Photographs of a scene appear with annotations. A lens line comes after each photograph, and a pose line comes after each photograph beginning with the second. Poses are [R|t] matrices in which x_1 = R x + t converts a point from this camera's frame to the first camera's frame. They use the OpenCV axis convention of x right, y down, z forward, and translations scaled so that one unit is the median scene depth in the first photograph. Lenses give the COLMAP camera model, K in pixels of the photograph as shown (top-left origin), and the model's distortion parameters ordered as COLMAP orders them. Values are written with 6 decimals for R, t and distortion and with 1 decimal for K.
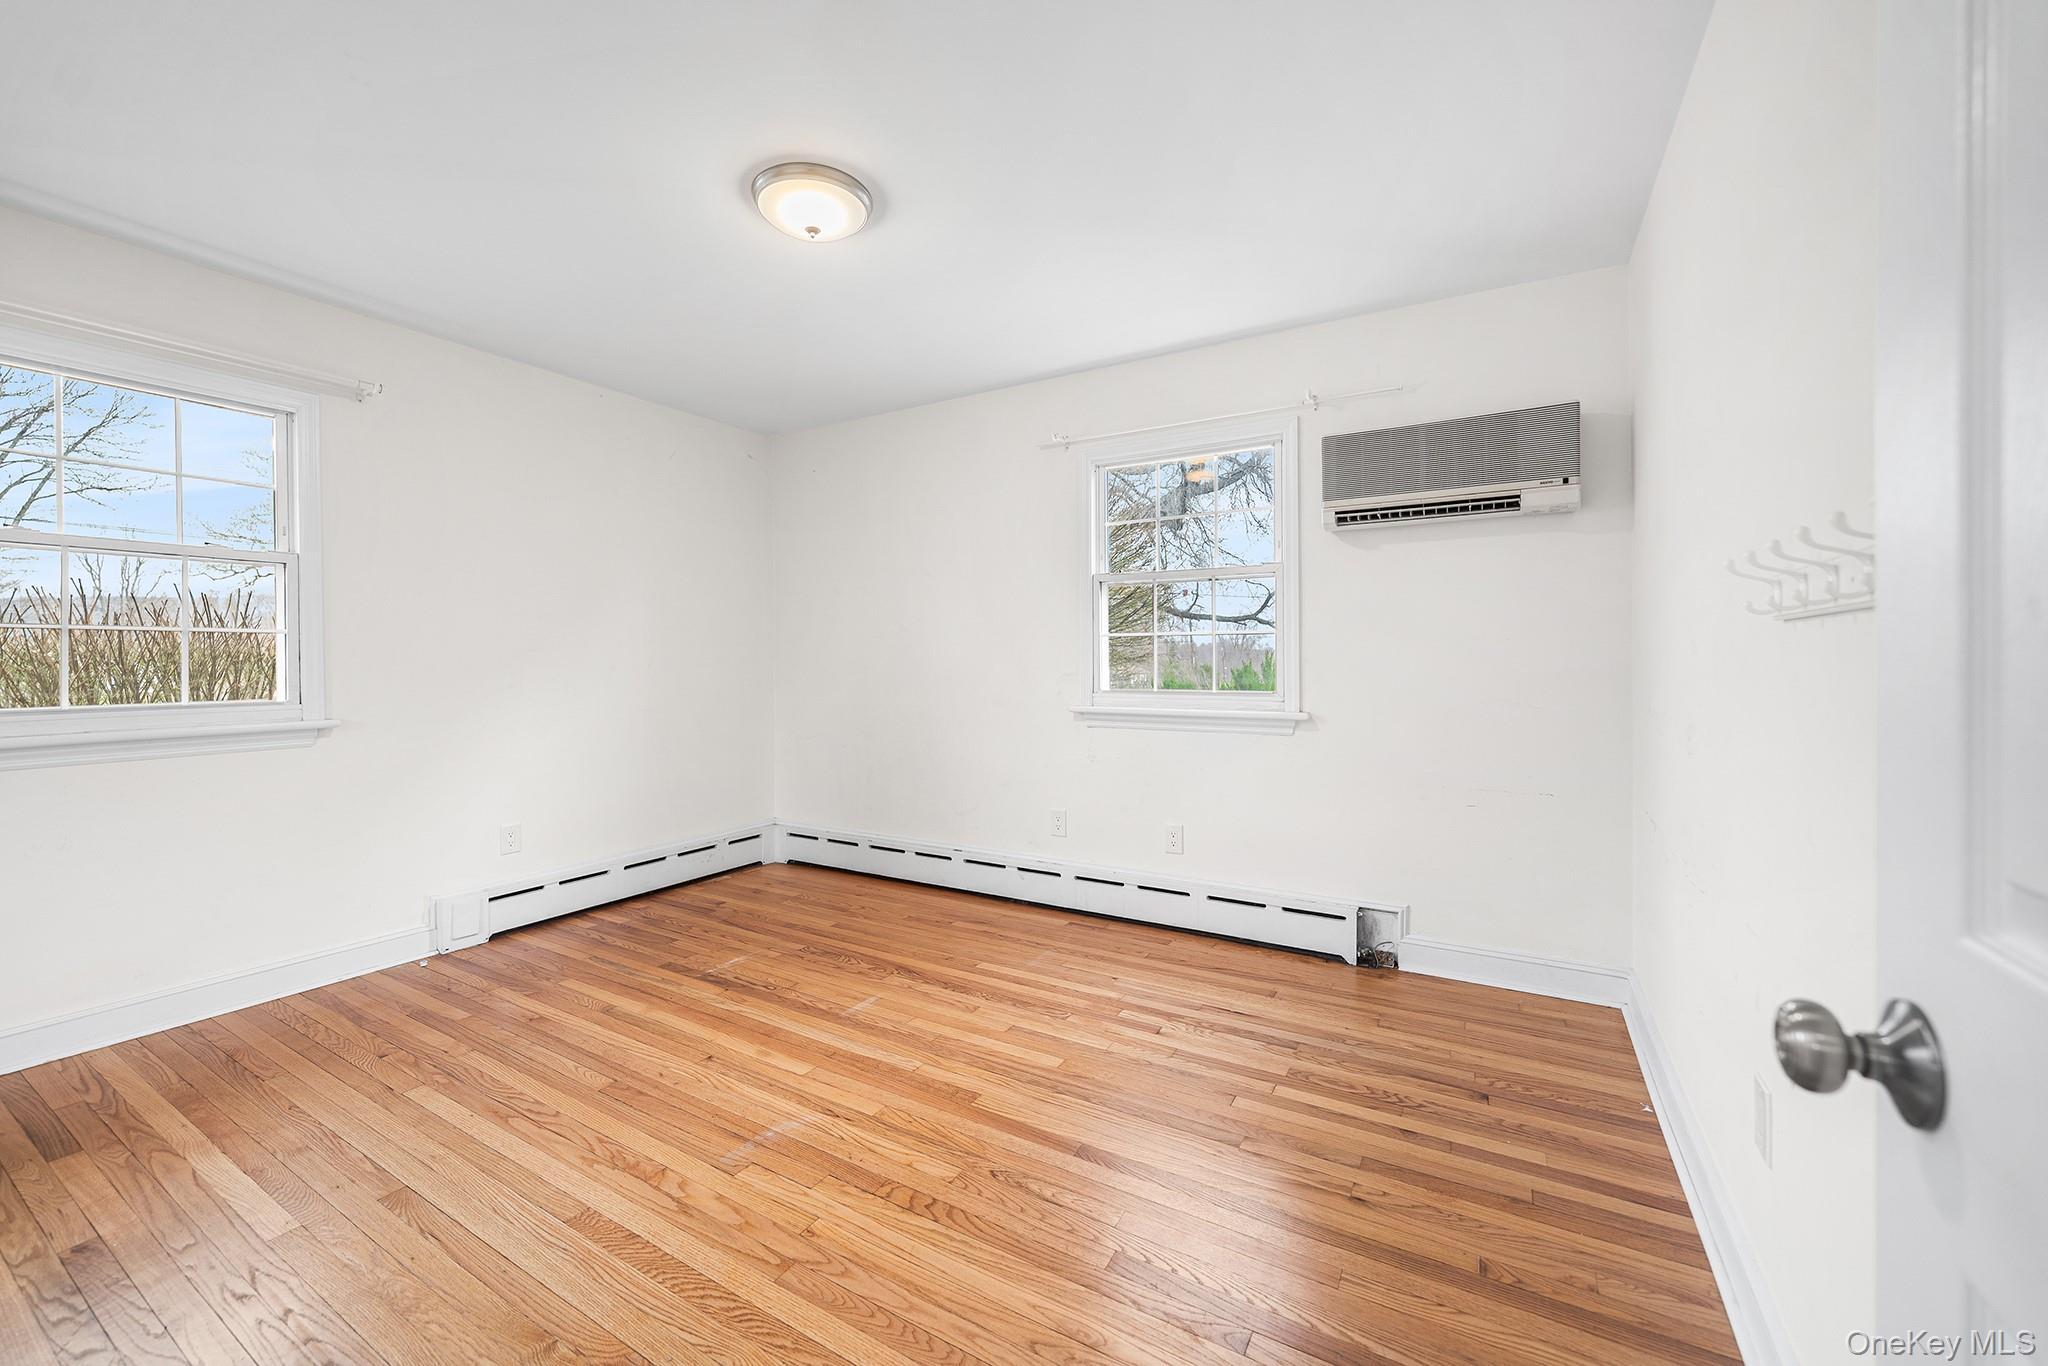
lens RADIAL K [[791.2, 0, 1013.9], [0, 791.2, 687.2], [0, 0, 1]] dist [-0.001430, -0.000339]
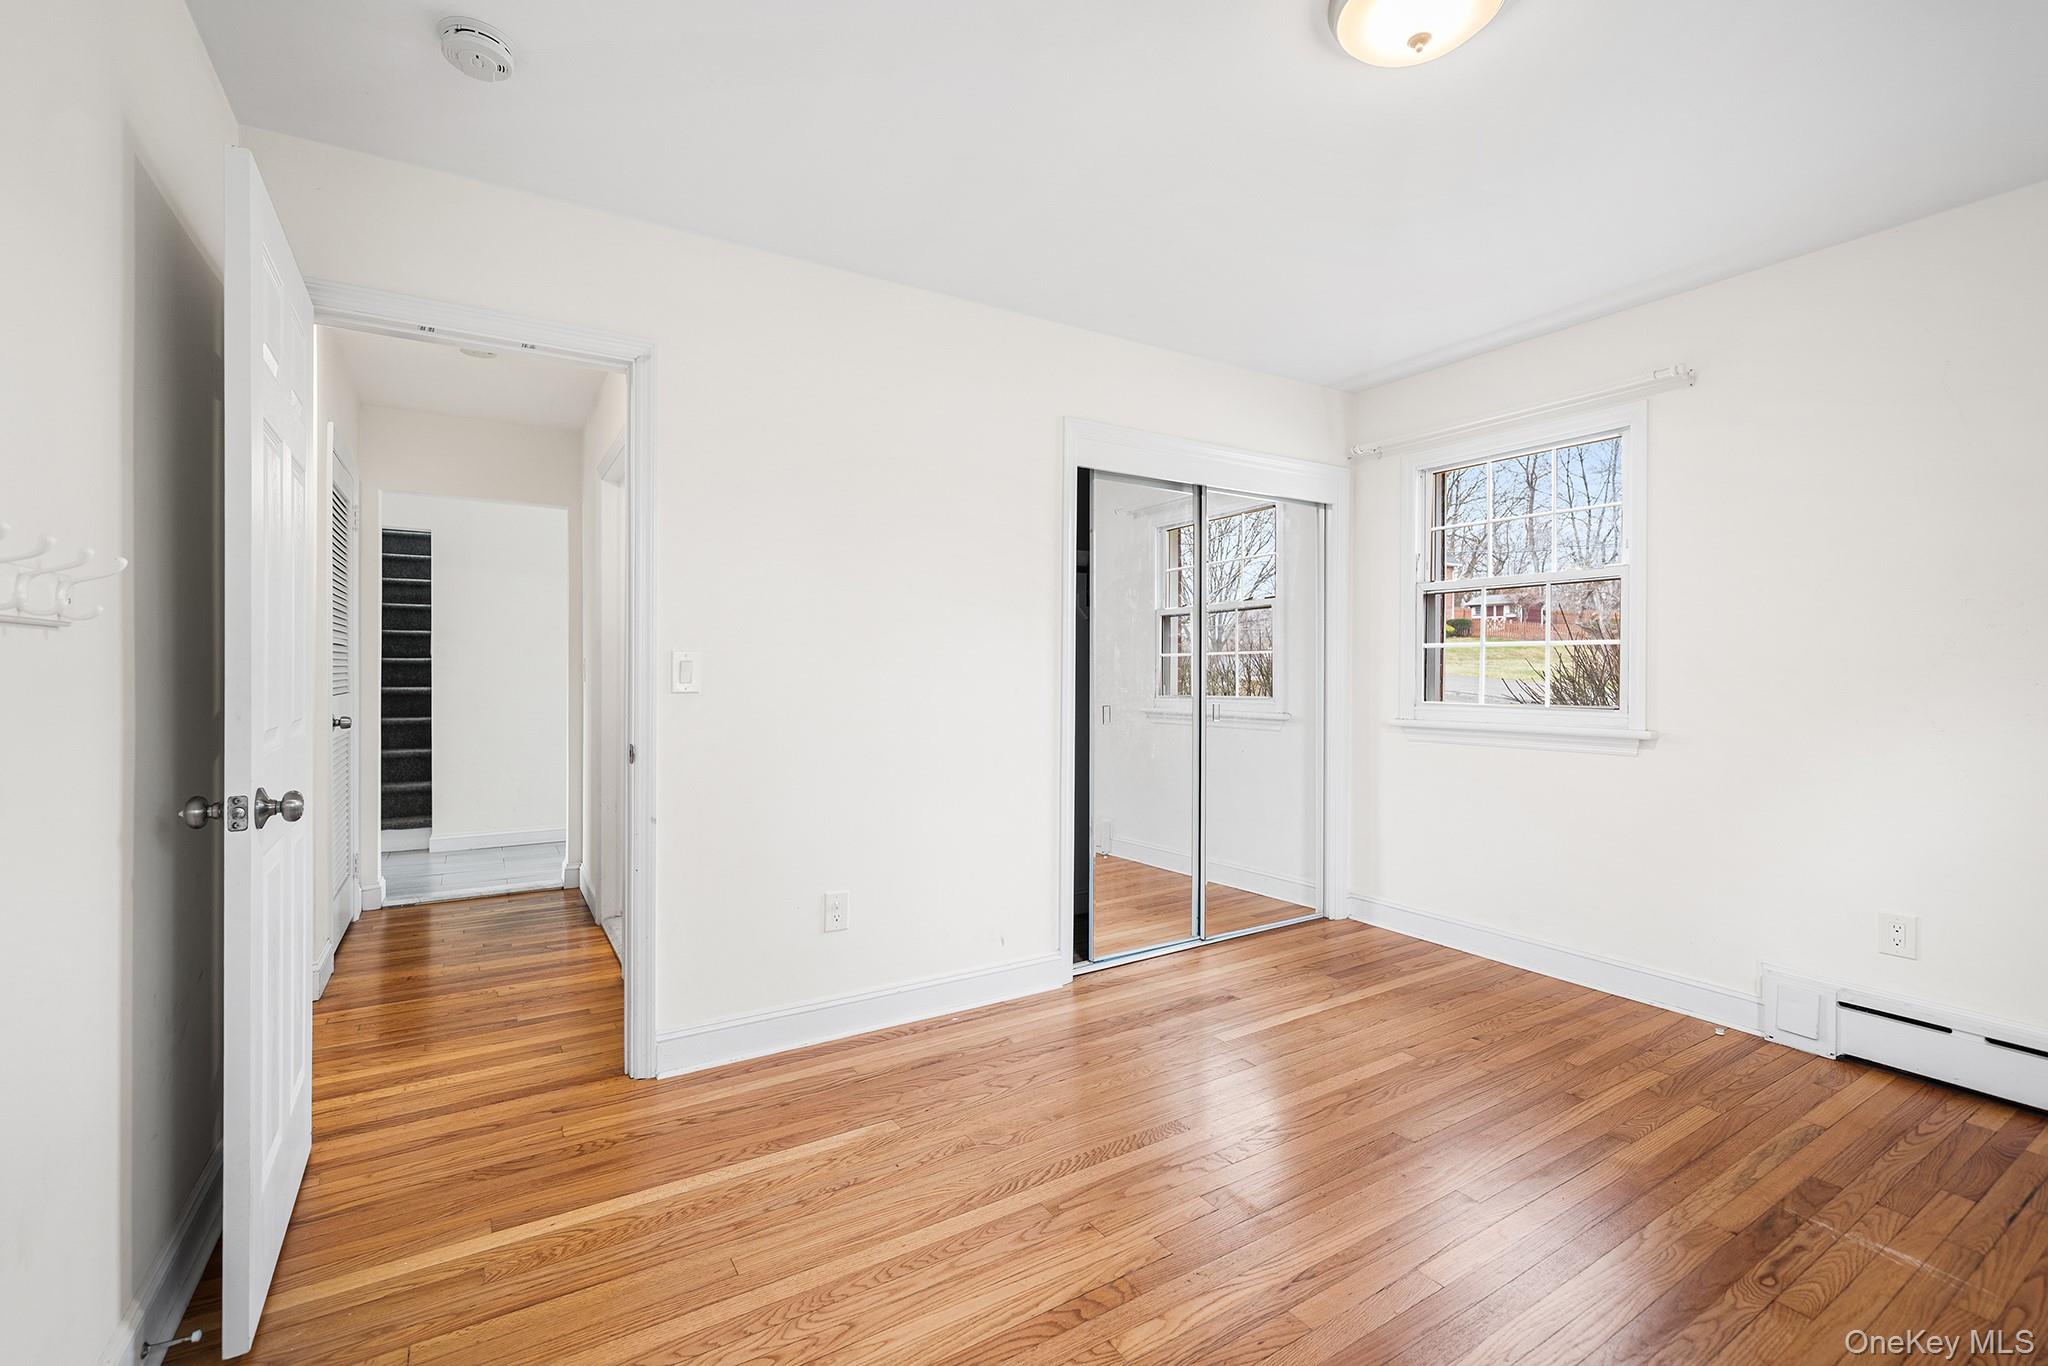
lens RADIAL K [[900.9, 0, 1024.0], [0, 900.9, 683.0], [0, 0, 1]] dist [-0.001144, 0.000164]
pose [[-0.455718, 0.014822, -0.890001, 0.476751], [-0.031215, 0.998980, 0.032621, -0.029963], [0.889576, 0.042648, -0.454791, 0.843855]]
